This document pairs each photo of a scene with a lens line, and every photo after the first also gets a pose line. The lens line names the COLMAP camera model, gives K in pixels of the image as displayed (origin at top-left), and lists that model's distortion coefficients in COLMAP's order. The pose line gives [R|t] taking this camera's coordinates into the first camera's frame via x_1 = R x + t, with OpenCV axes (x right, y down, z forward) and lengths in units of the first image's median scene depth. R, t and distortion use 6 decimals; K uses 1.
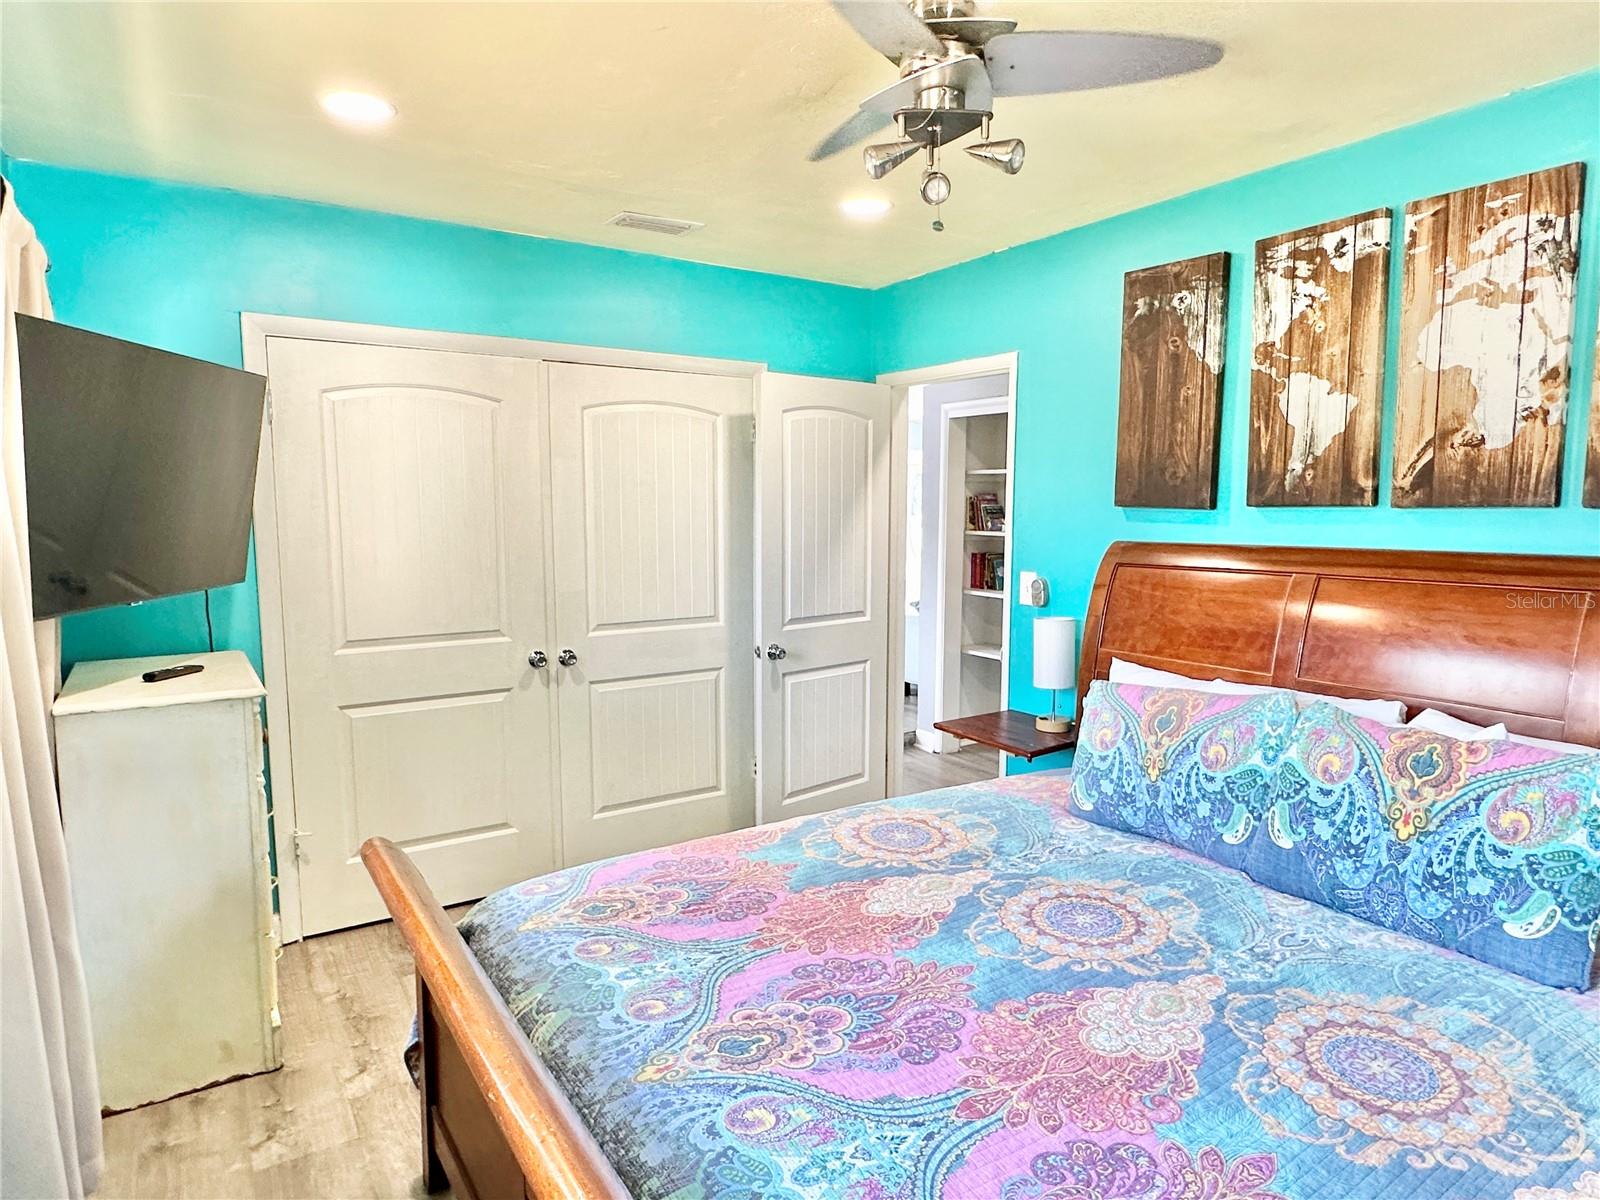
lens RADIAL K [[940.0, 0, 800.0], [0, 940.0, 605.7], [0, 0, 1]] dist [-0.002043, 0.000872]
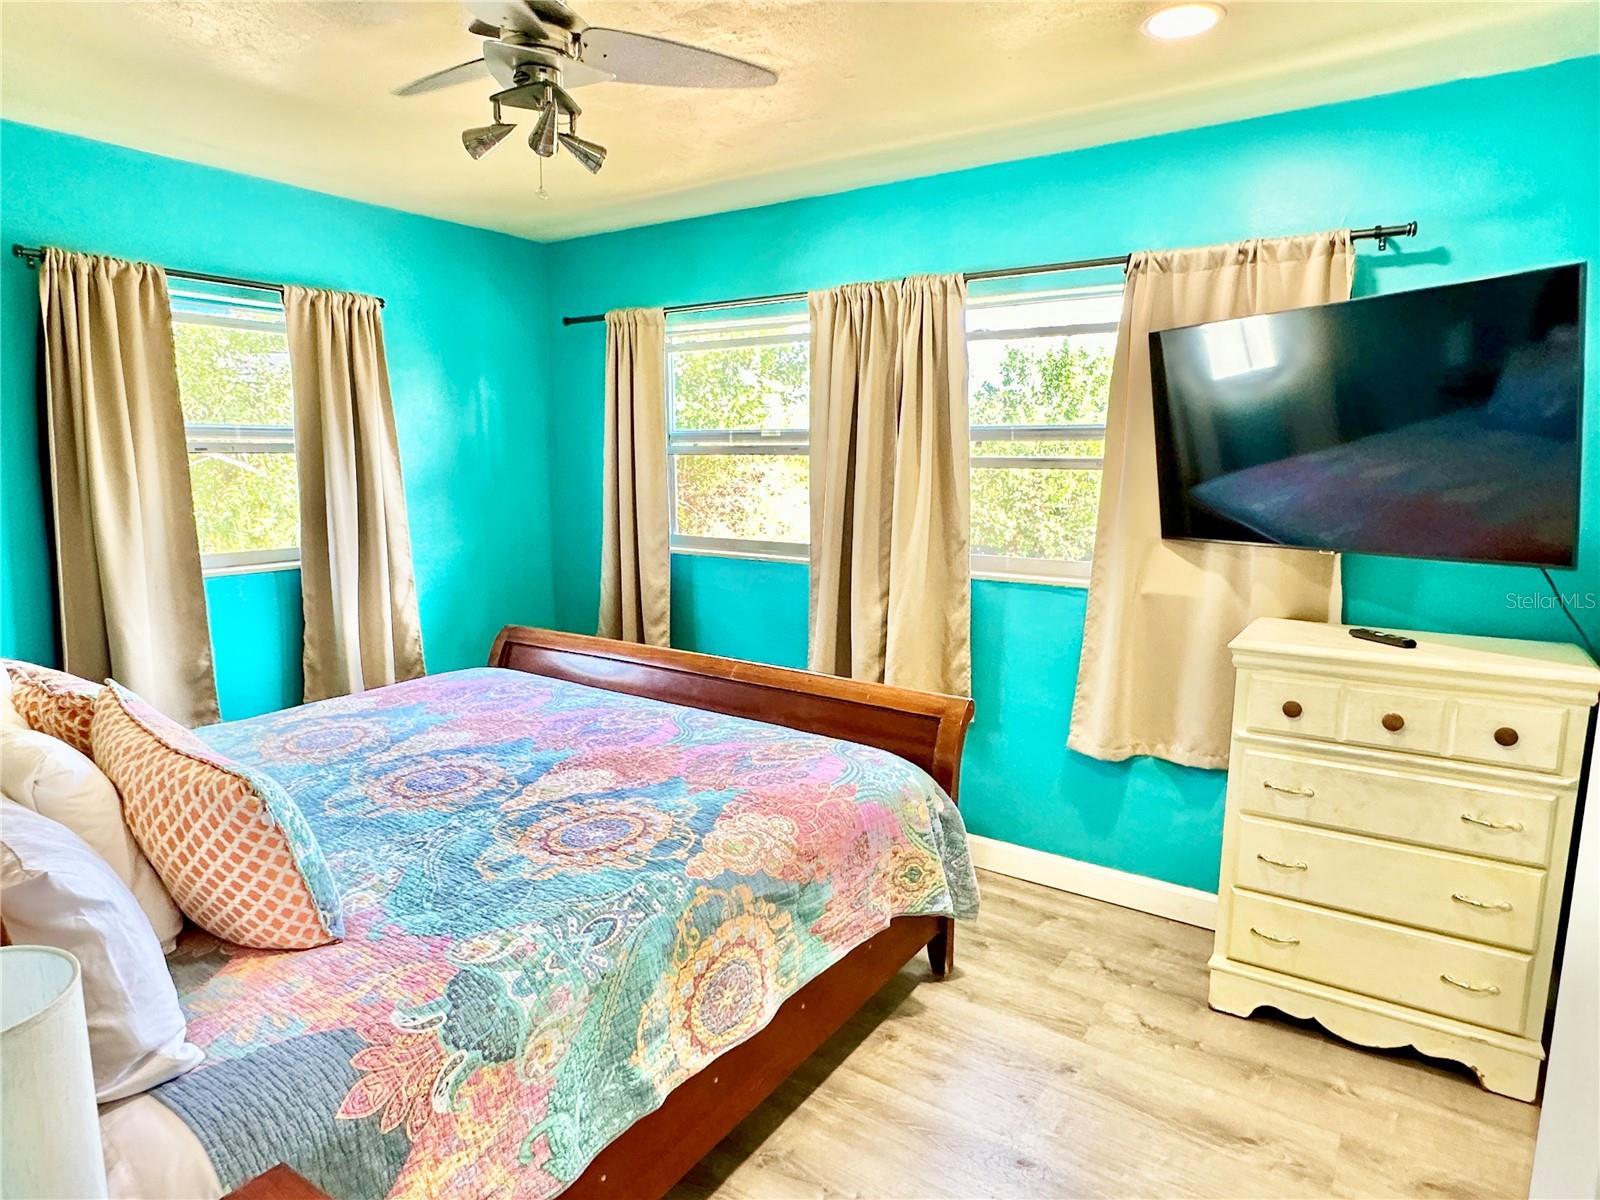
lens RADIAL K [[940.0, 0, 799.8], [0, 940.0, 603.3], [0, 0, 1]] dist [-0.002043, 0.000872]
pose [[-0.922596, 0.054243, -0.381936, 0.325330], [-0.044496, 0.968494, 0.245029, -0.236212], [0.383194, 0.243058, -0.891115, 2.292641]]
